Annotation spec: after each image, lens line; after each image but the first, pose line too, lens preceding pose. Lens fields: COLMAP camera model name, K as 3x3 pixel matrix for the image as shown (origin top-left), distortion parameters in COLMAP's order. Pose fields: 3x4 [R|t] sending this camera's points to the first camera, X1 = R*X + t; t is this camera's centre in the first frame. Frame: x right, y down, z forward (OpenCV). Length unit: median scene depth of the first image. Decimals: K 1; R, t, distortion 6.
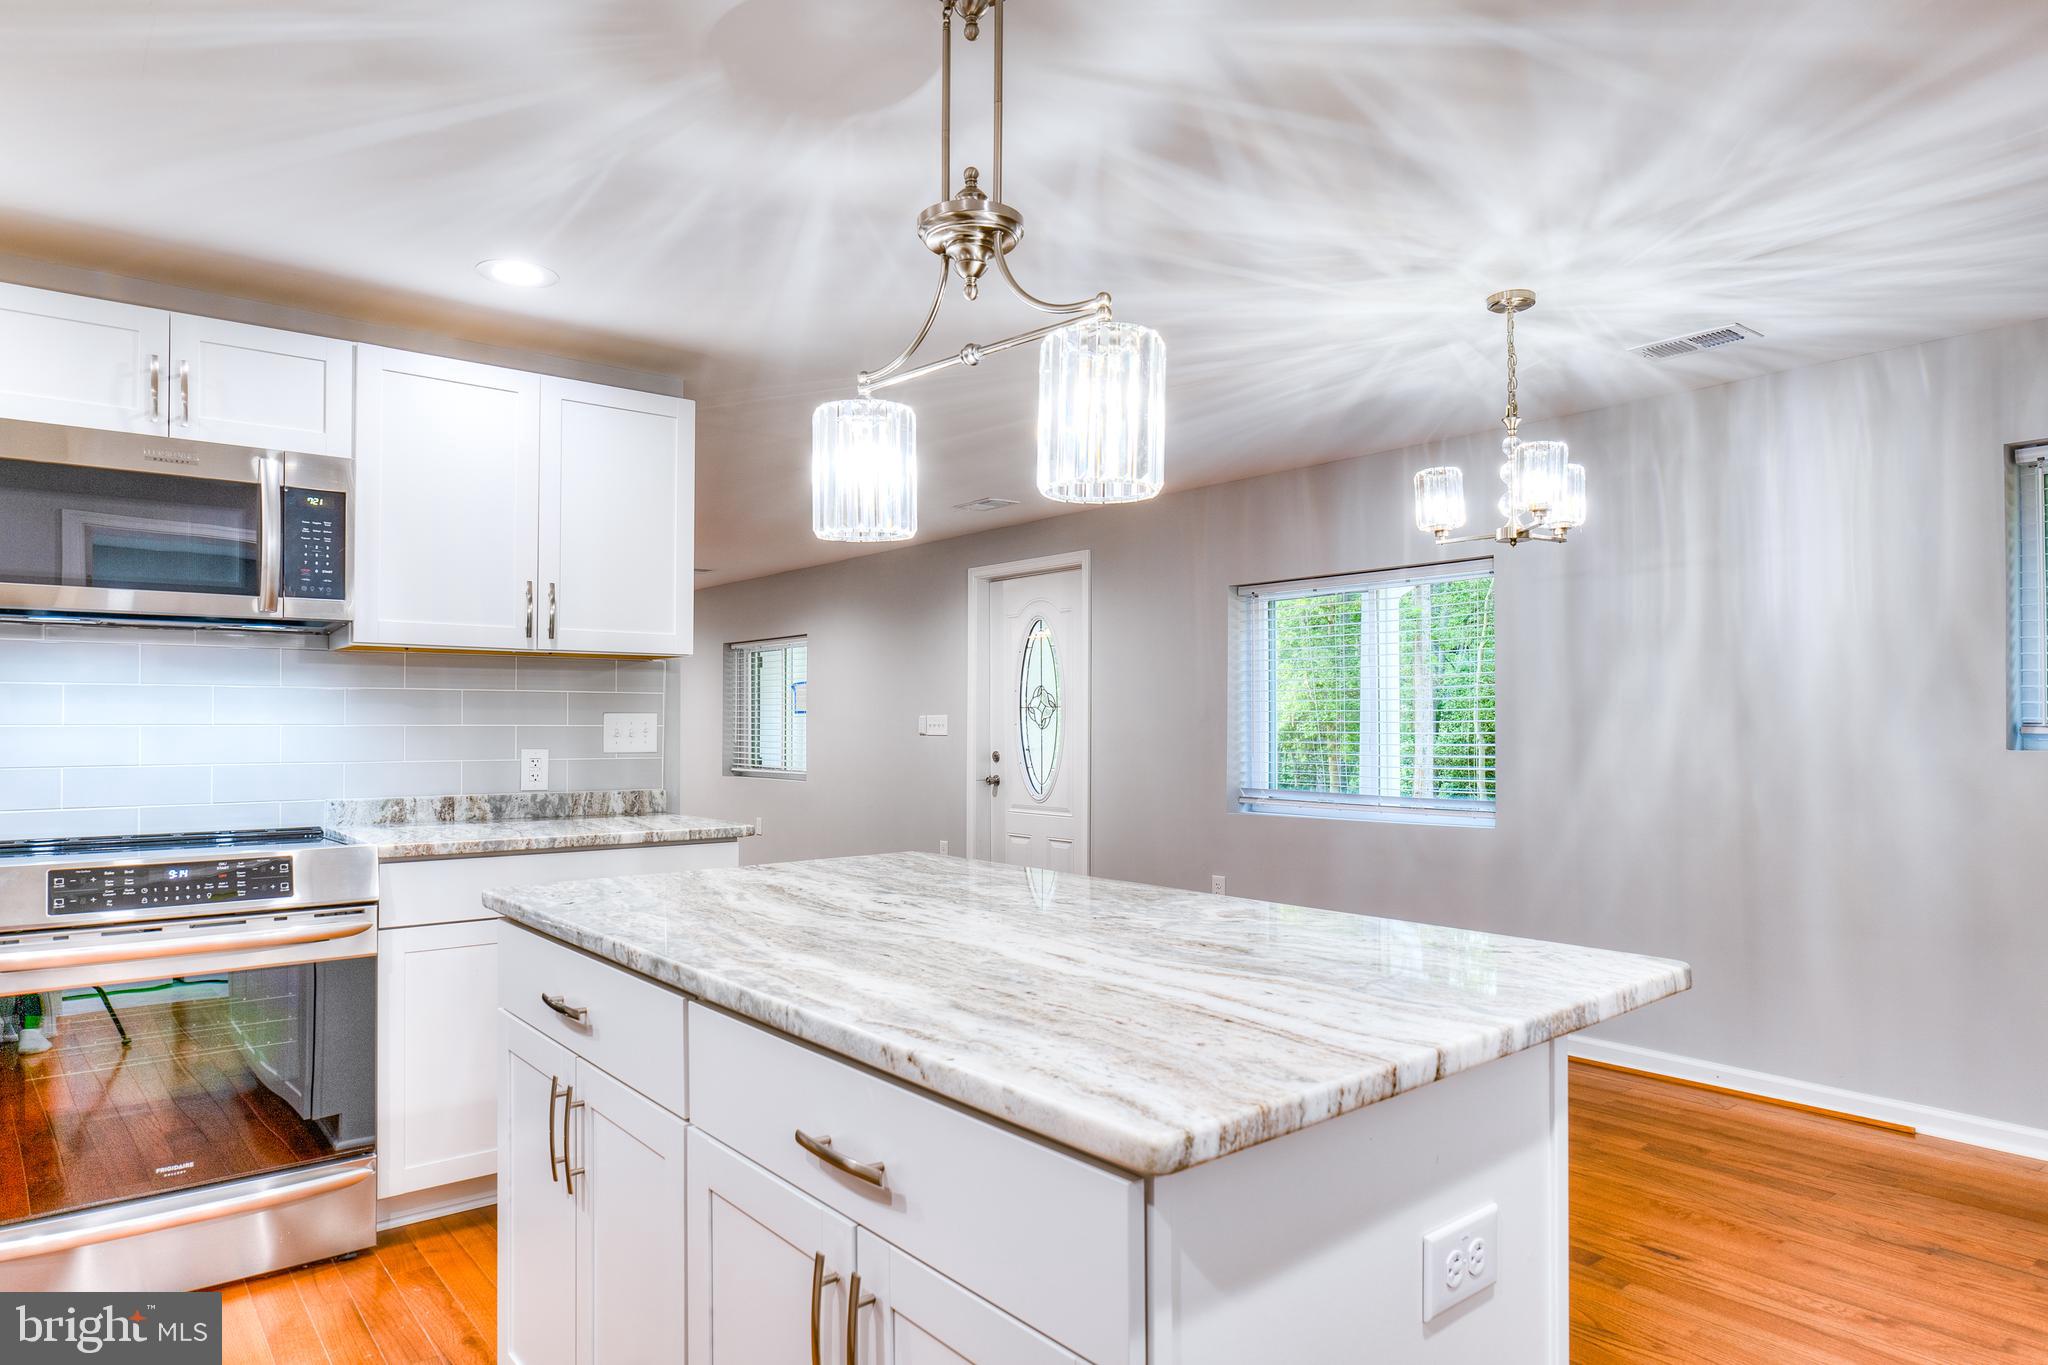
lens RADIAL K [[1228.3, 0, 1022.1], [0, 1228.3, 698.2], [0, 0, 1]] dist [-0.034525, 0.023380]
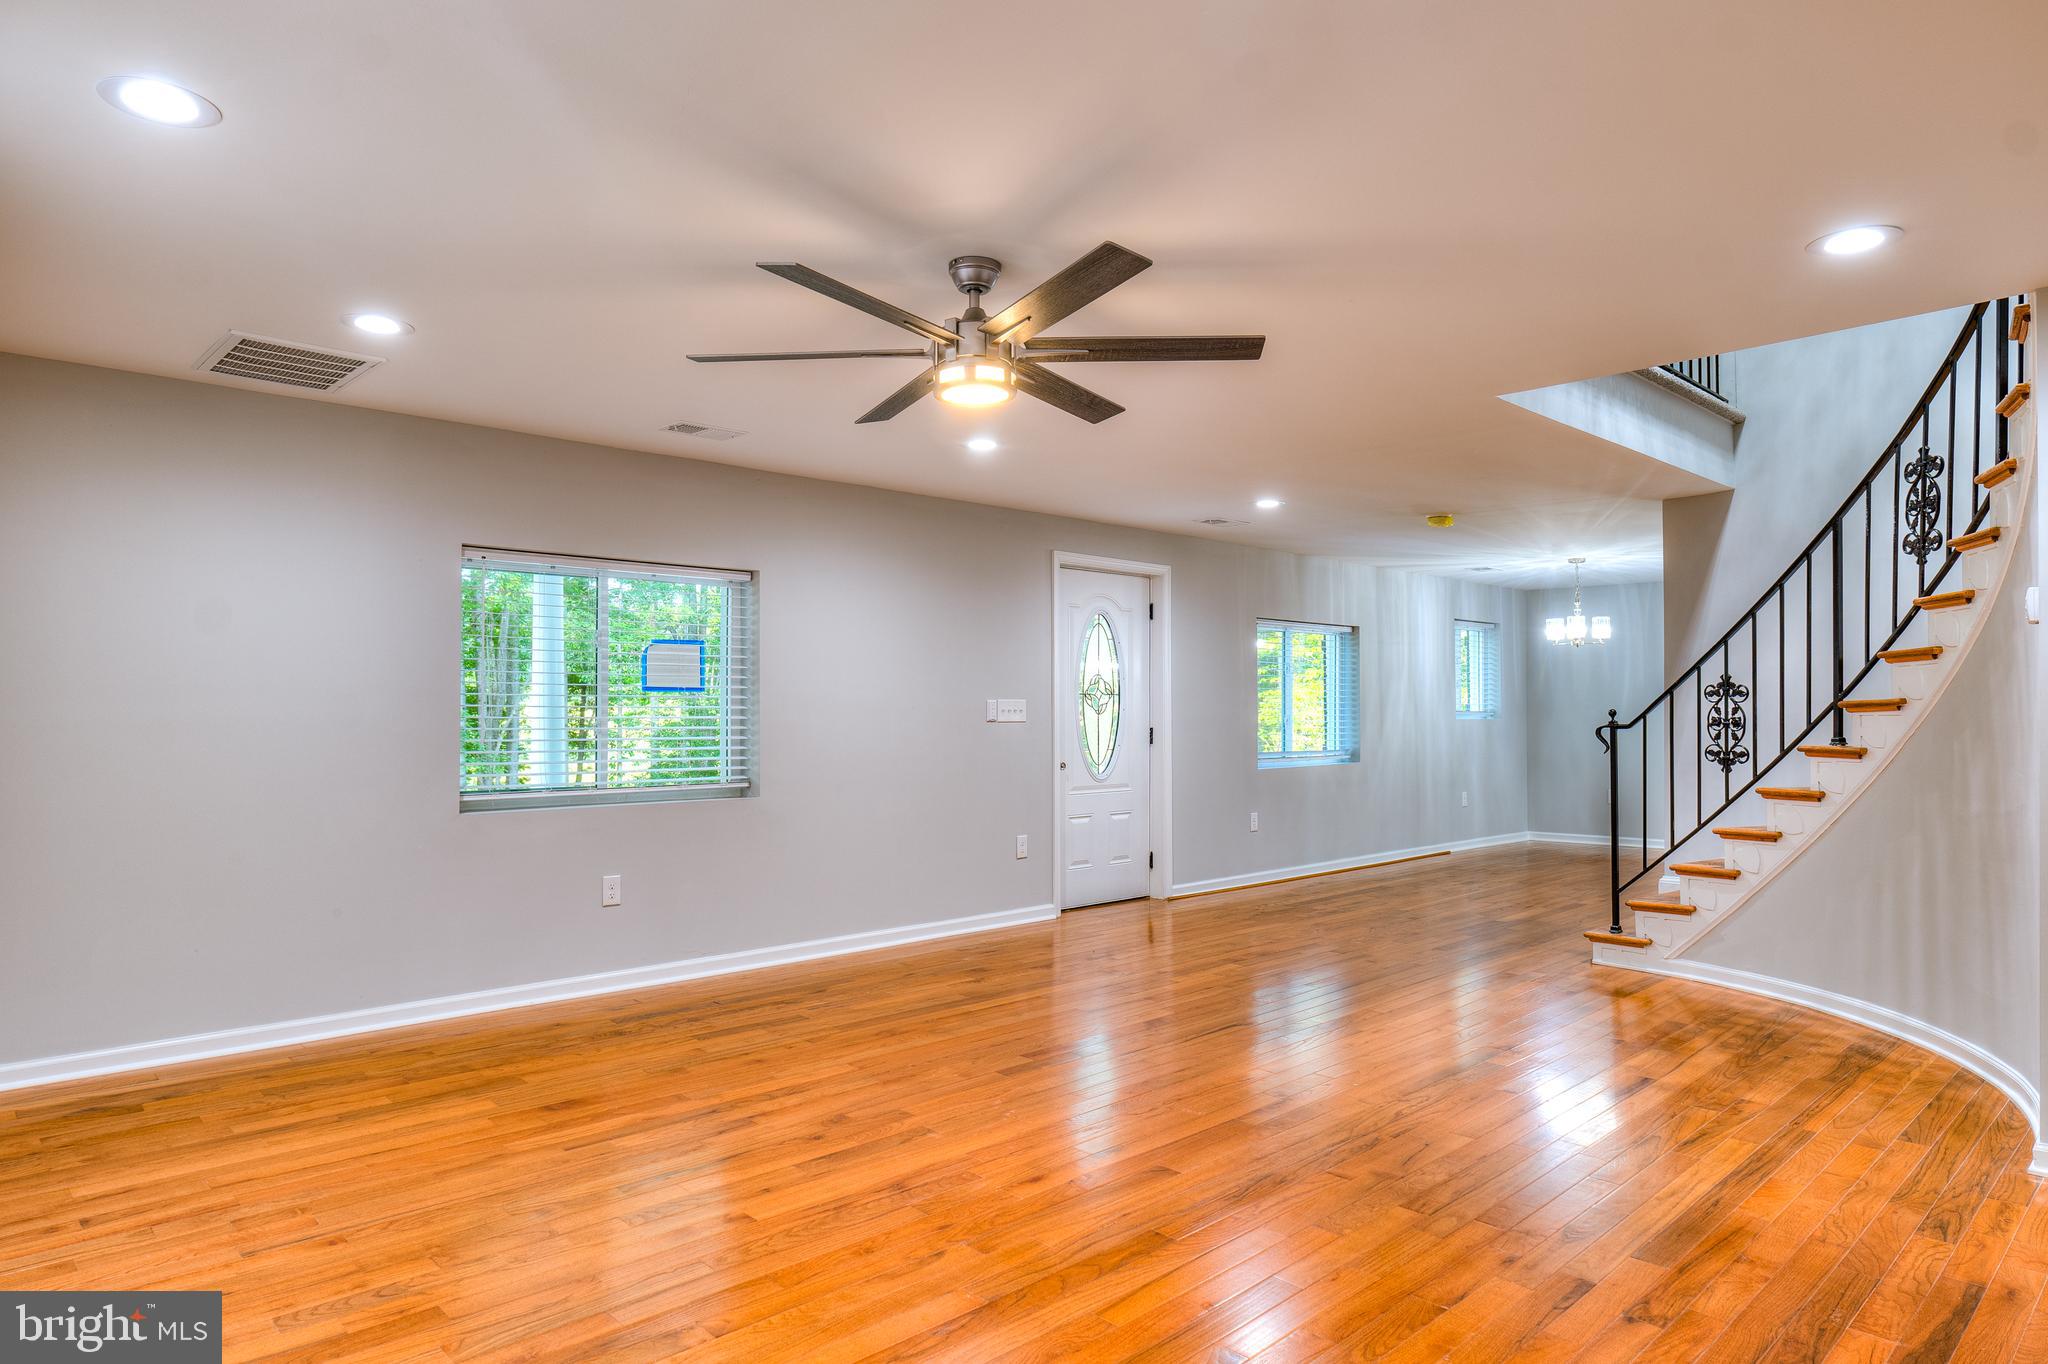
lens RADIAL K [[1228.3, 0, 1009.9], [0, 1228.3, 691.5], [0, 0, 1]] dist [-0.034525, 0.023380]
pose [[-0.071384, 0.016045, 0.997320, -2.186012], [-0.022376, 0.999593, -0.017683, 0.052837], [-0.997198, -0.023578, -0.070996, 2.377428]]
